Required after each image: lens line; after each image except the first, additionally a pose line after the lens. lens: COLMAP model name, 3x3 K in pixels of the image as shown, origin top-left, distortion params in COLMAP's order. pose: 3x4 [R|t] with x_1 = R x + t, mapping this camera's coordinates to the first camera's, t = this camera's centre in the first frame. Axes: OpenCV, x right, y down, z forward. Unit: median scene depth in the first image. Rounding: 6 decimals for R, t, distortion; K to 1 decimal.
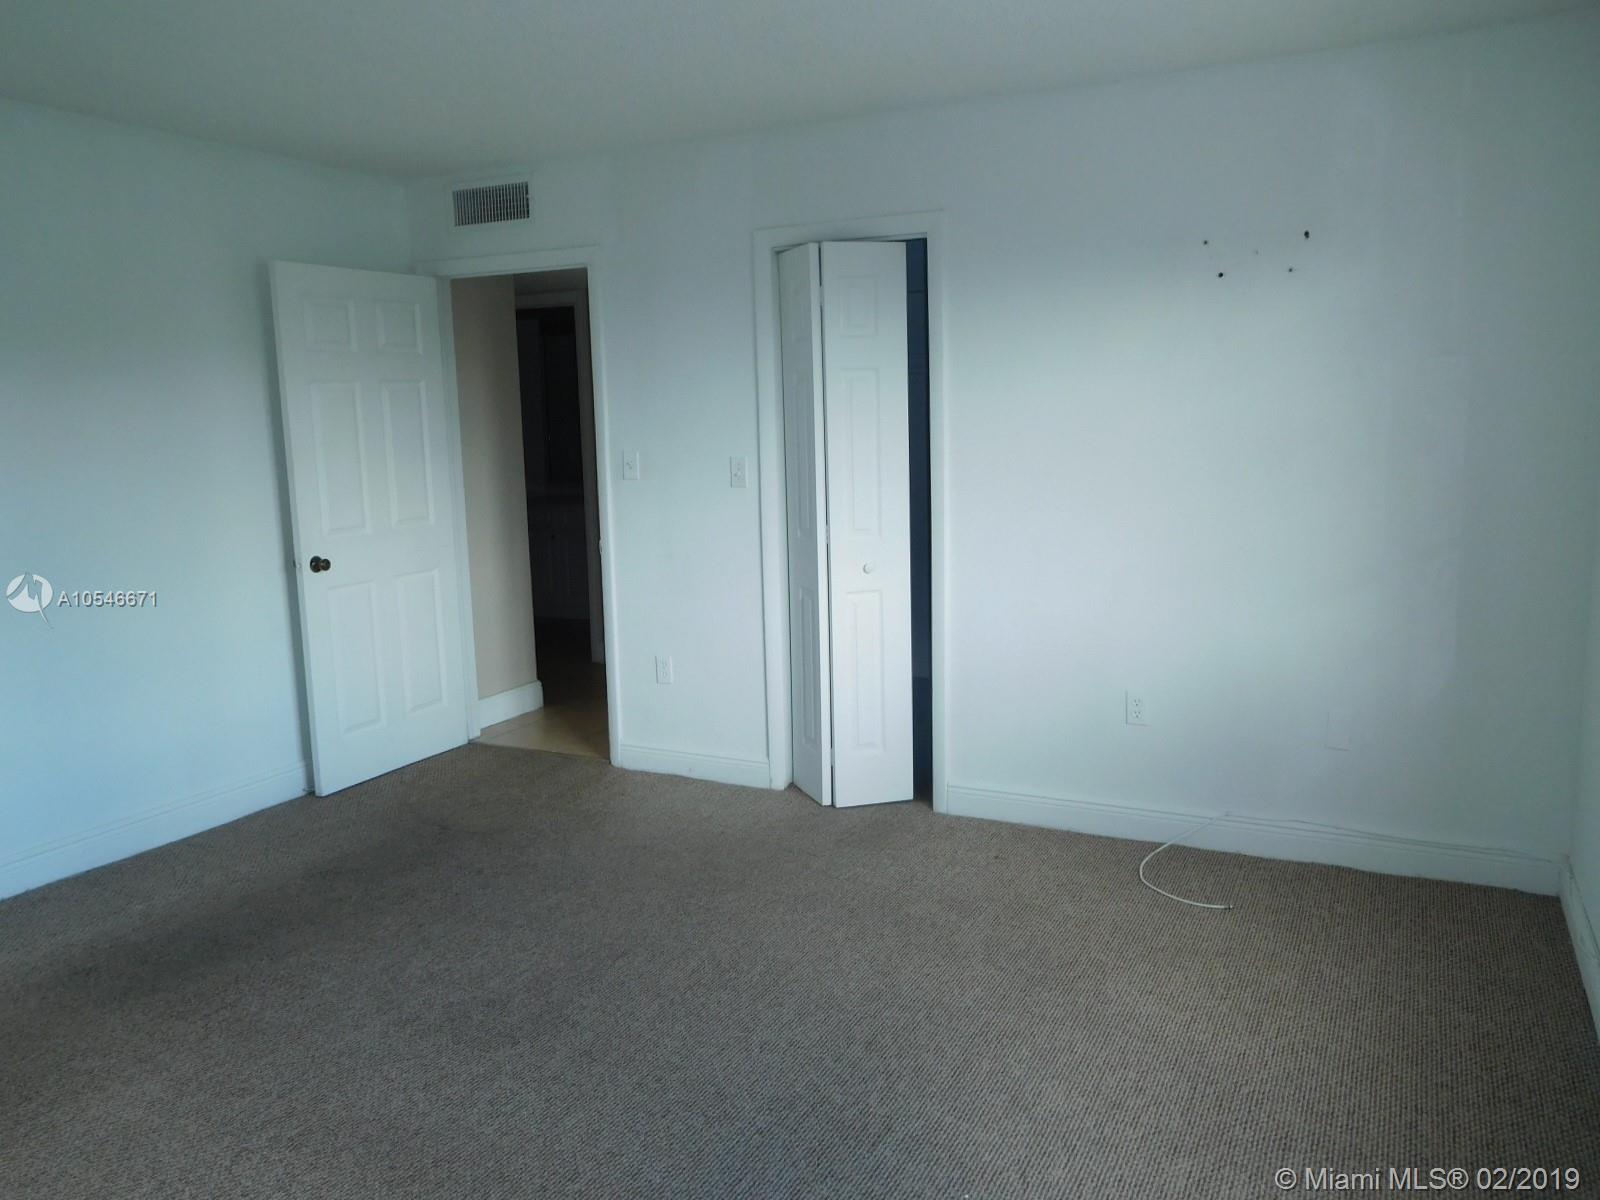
lens RADIAL K [[1210.7, 0, 799.6], [0, 1210.7, 599.9], [0, 0, 1]] dist [-0.007407, 0.002355]
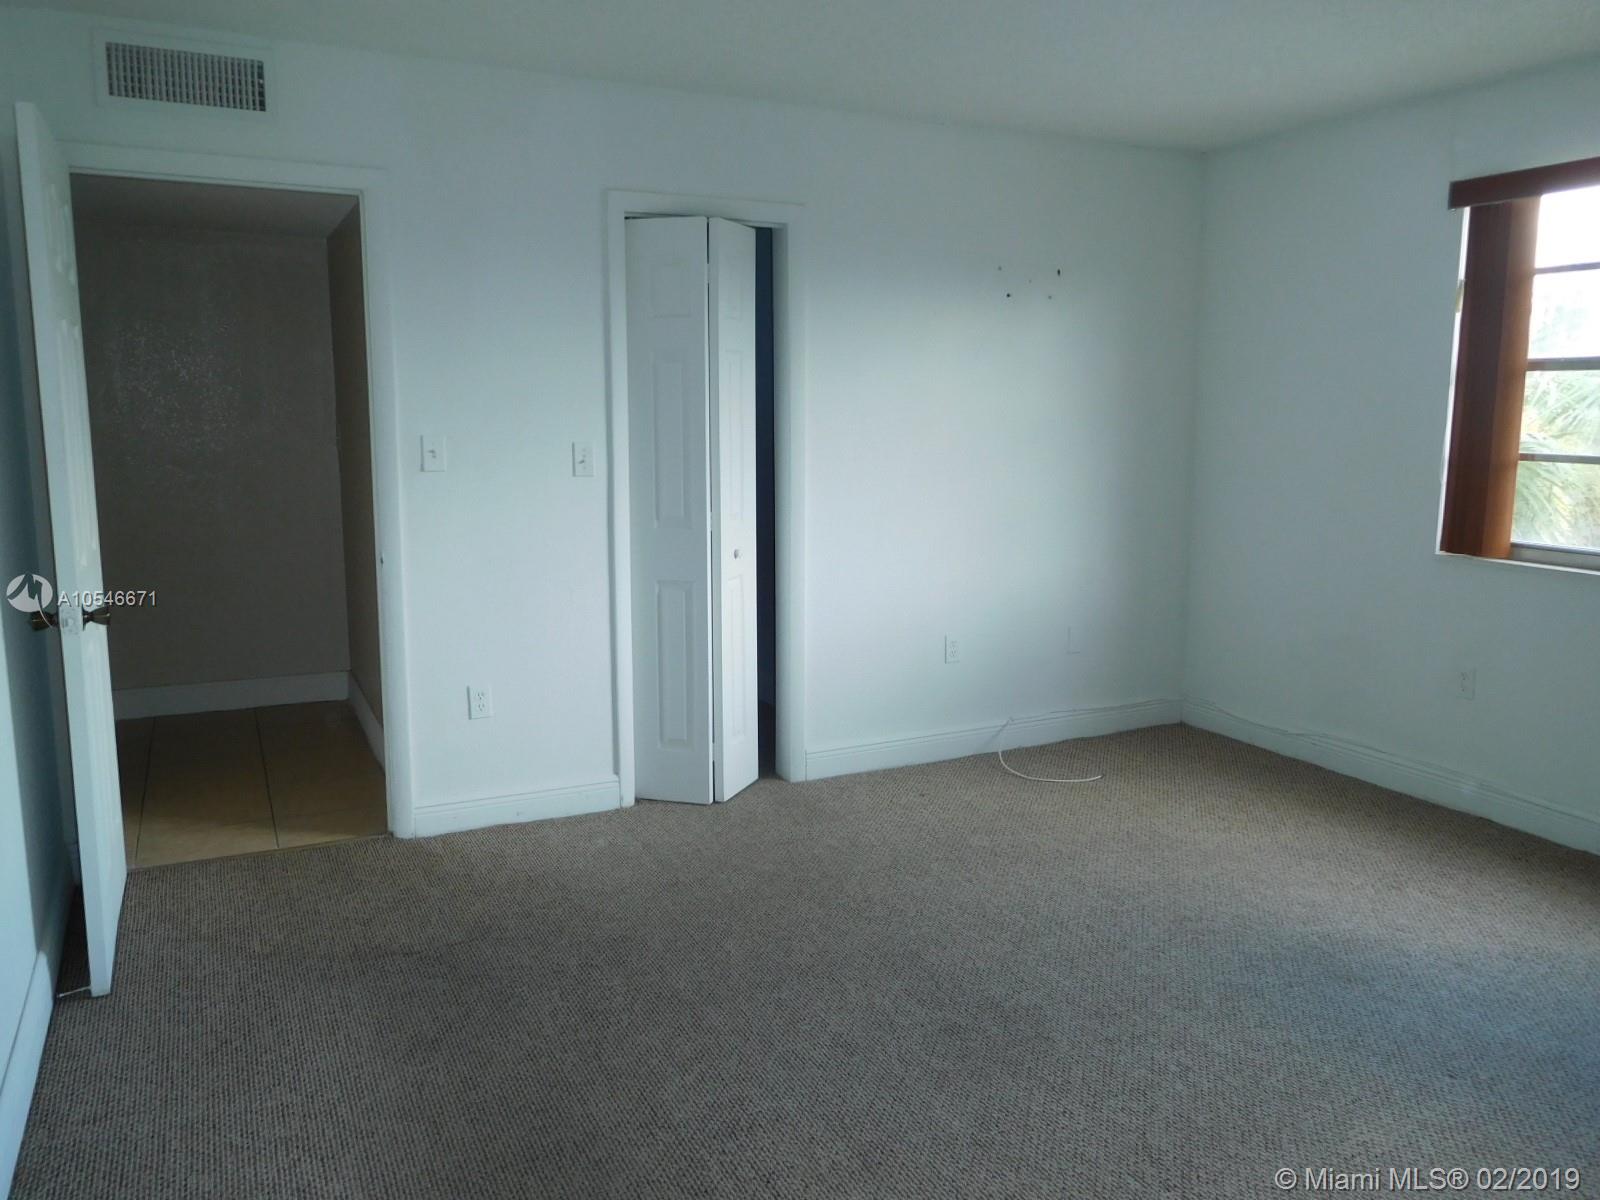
lens RADIAL K [[1210.7, 0, 799.6], [0, 1210.7, 596.8], [0, 0, 1]] dist [-0.007407, 0.002355]
pose [[0.588781, -0.101886, 0.801845, -0.712429], [0.108689, 0.992994, 0.046365, -0.031065], [-0.800952, 0.059852, 0.595730, 0.370920]]
